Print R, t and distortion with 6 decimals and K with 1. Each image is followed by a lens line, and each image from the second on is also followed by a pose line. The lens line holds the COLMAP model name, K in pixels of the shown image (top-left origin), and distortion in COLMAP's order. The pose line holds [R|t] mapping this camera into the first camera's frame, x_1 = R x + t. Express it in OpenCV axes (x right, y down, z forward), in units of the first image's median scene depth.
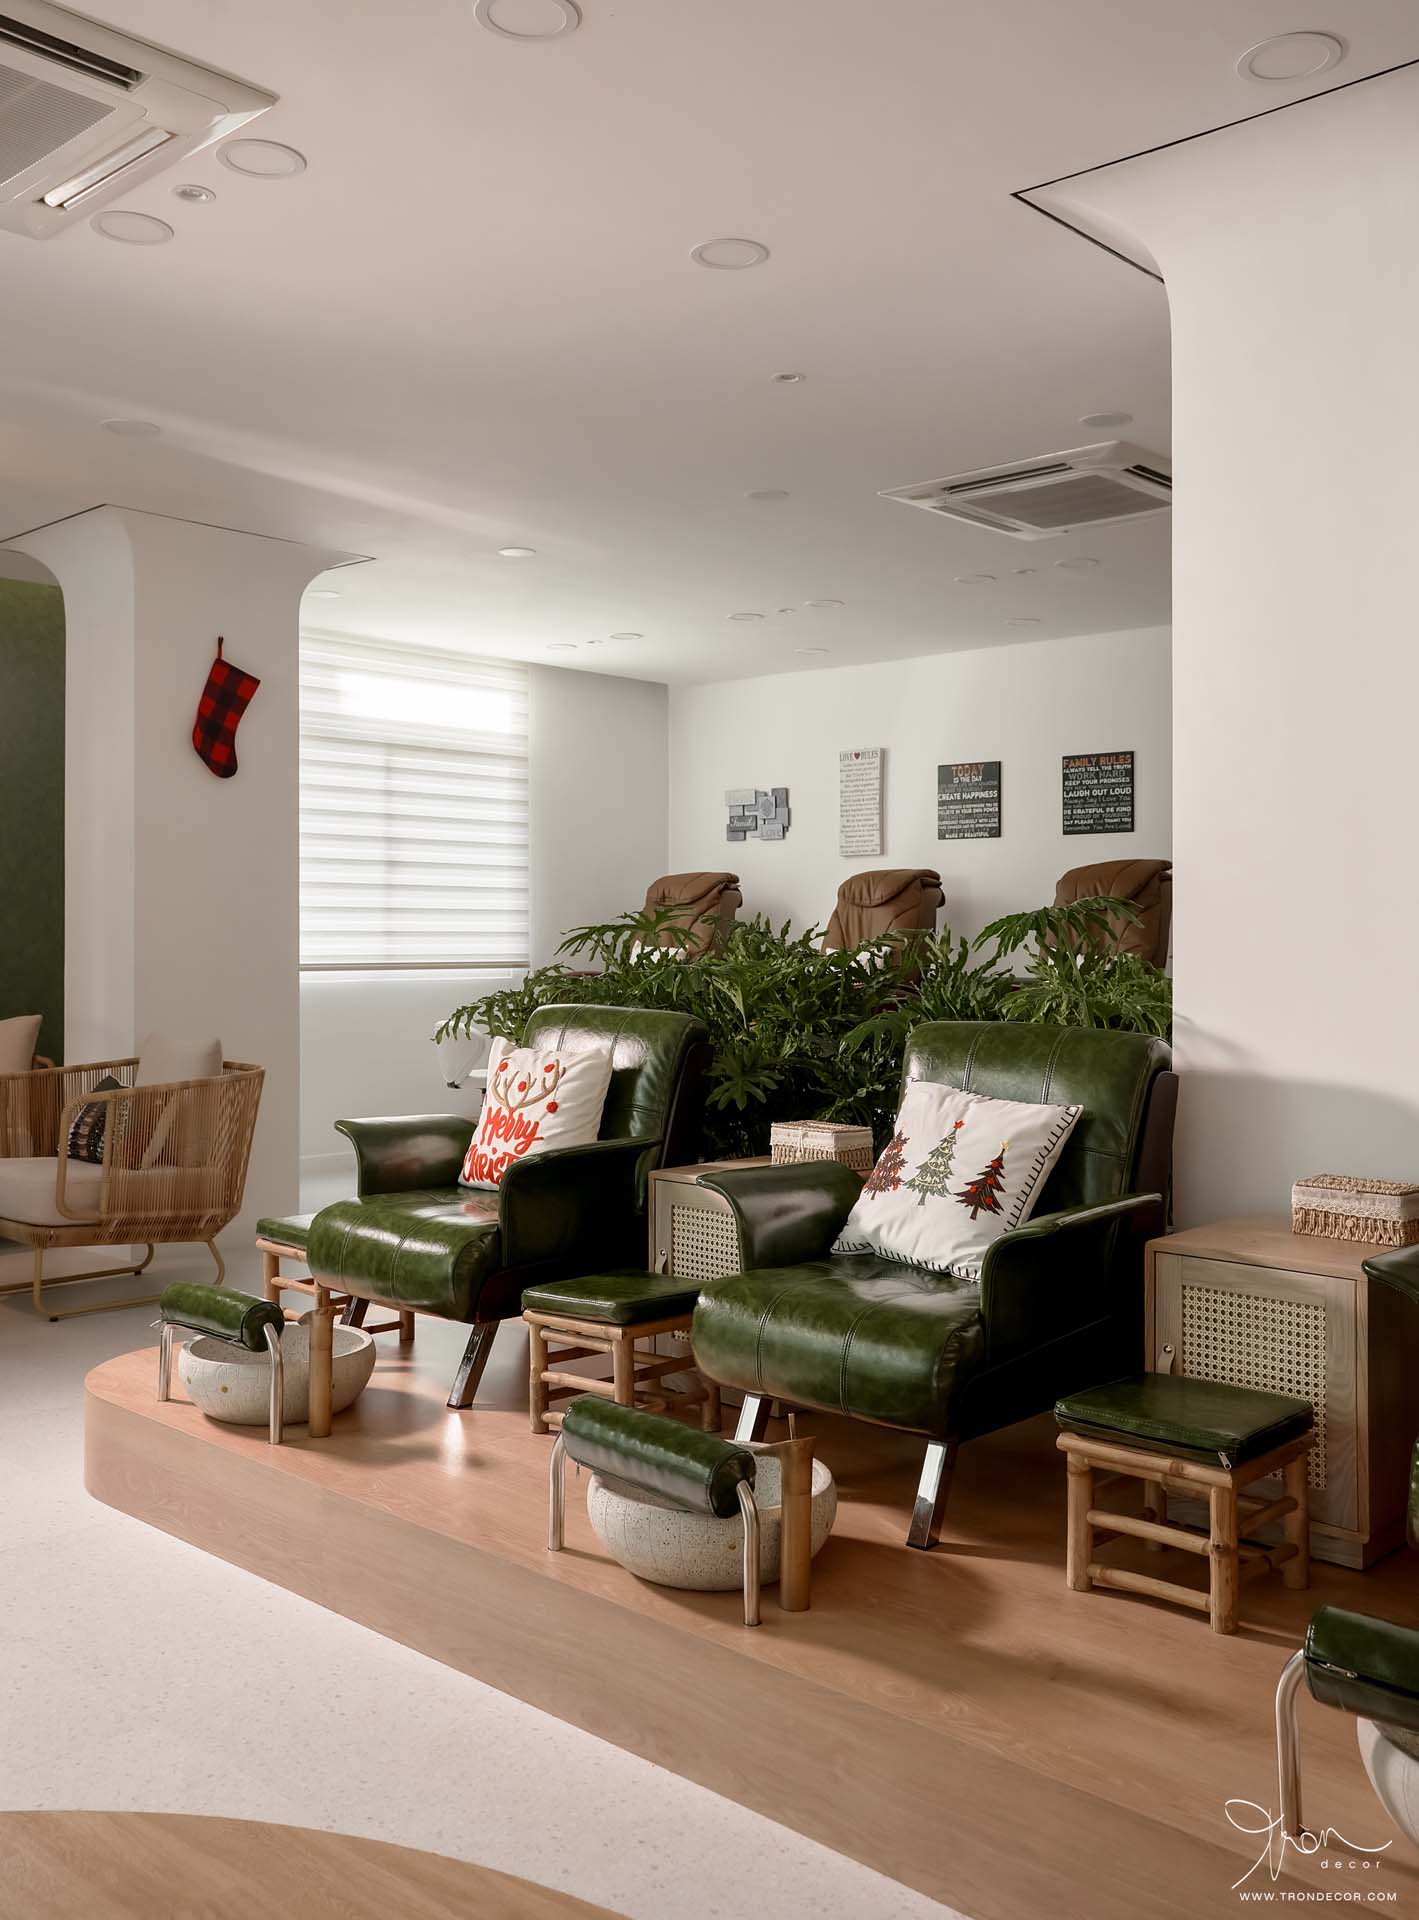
lens RADIAL K [[1666.1, 0, 697.0], [0, 1666.1, 925.3], [0, 0, 1]] dist [-0.003537, 0.044753]
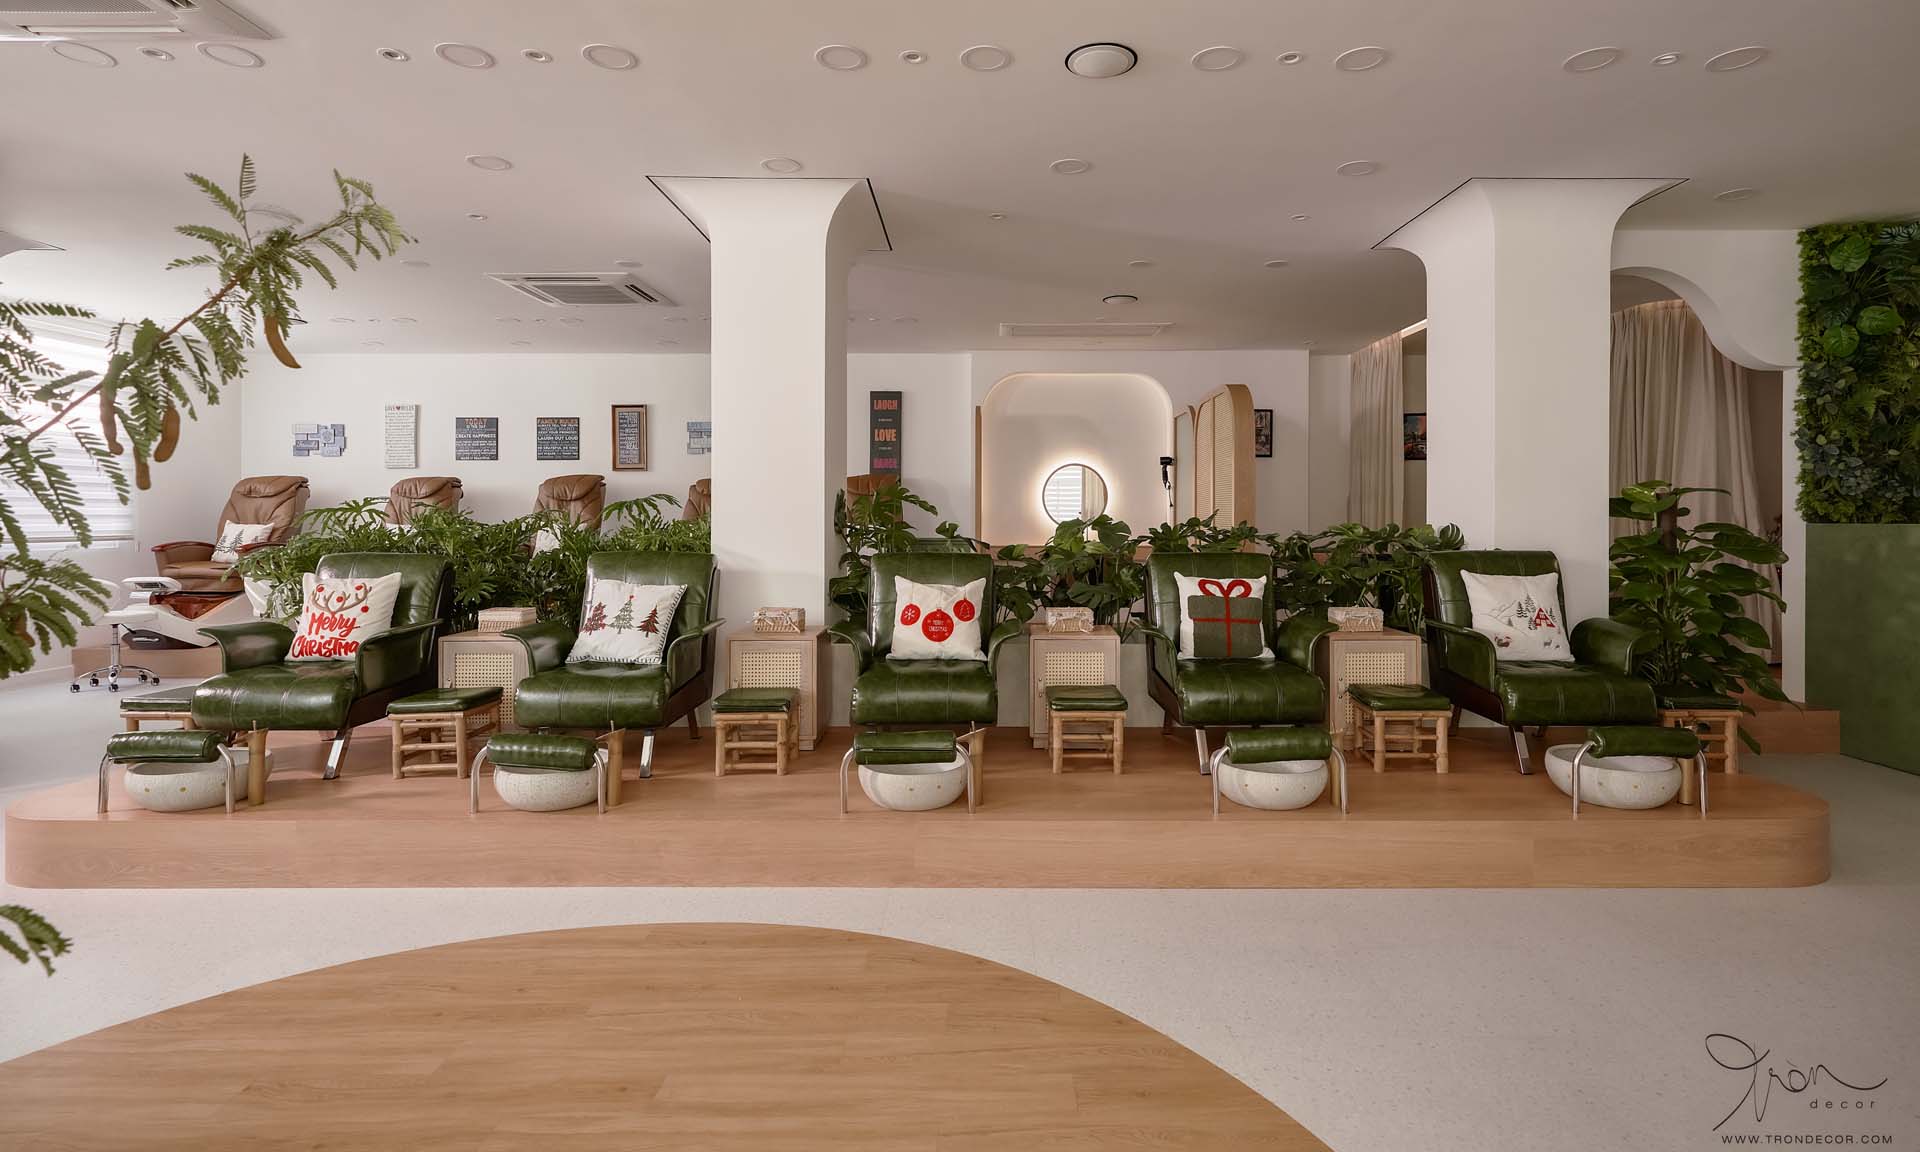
lens RADIAL K [[933.6, 0, 958.8], [0, 933.6, 521.7], [0, 0, 1]] dist [-0.002945, -0.002578]
pose [[0.735844, -0.010533, 0.677070, -0.169372], [0.002839, 0.999918, 0.012470, 0.002769], [-0.677146, -0.007254, 0.735813, -0.095034]]
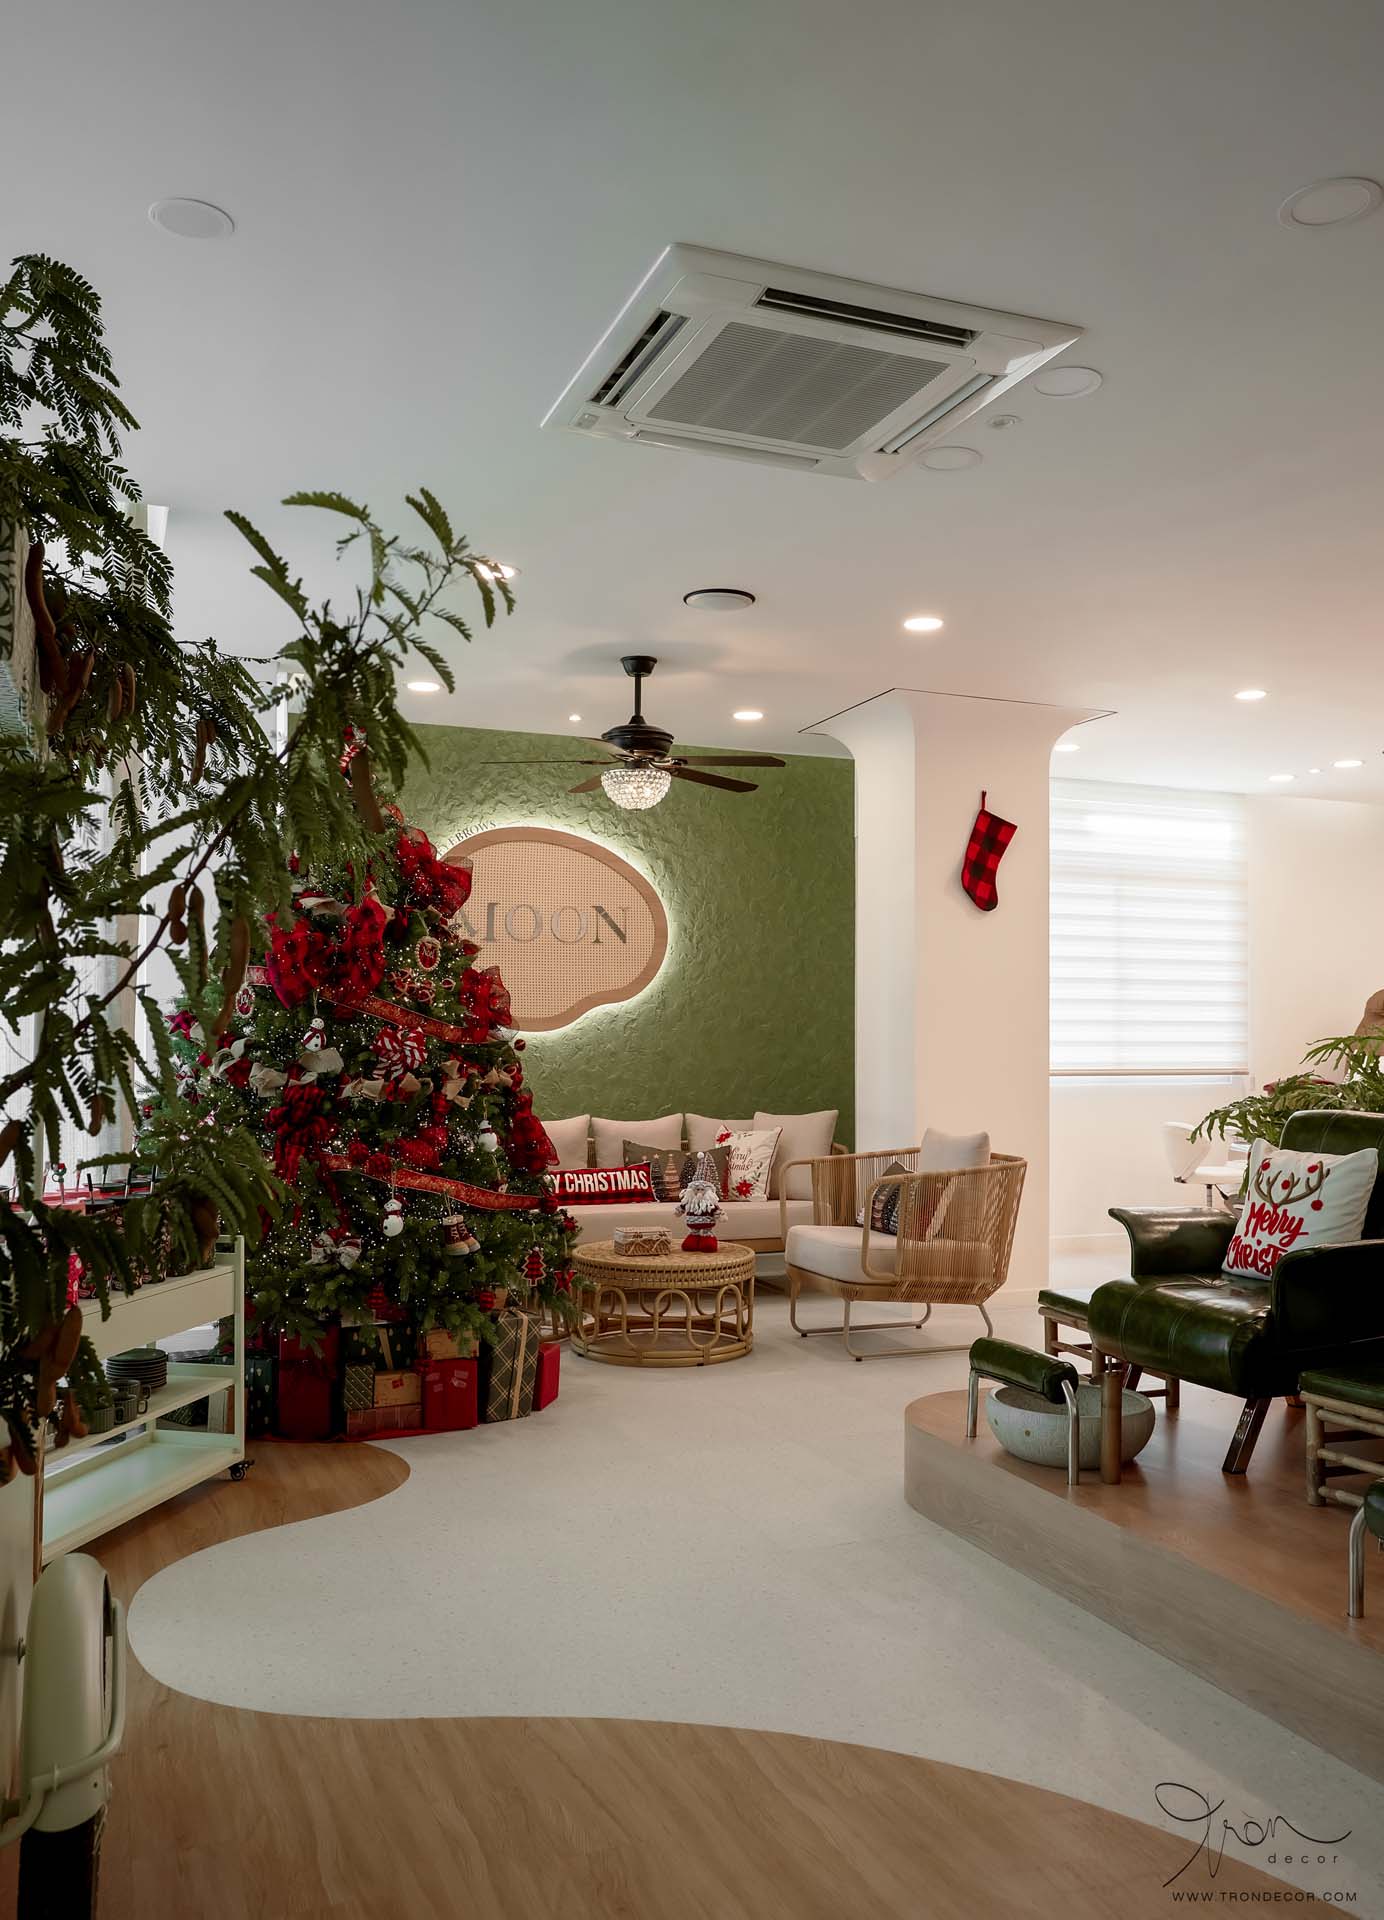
lens RADIAL K [[1467.9, 0, 737.7], [0, 1467.9, 1030.5], [0, 0, 1]] dist [0.029558, 0.001422]
pose [[0.914576, -0.003723, -0.404397, -0.024737], [0.002409, 0.999990, -0.003759, -0.000916], [0.404407, 0.002463, 0.914576, -0.017013]]
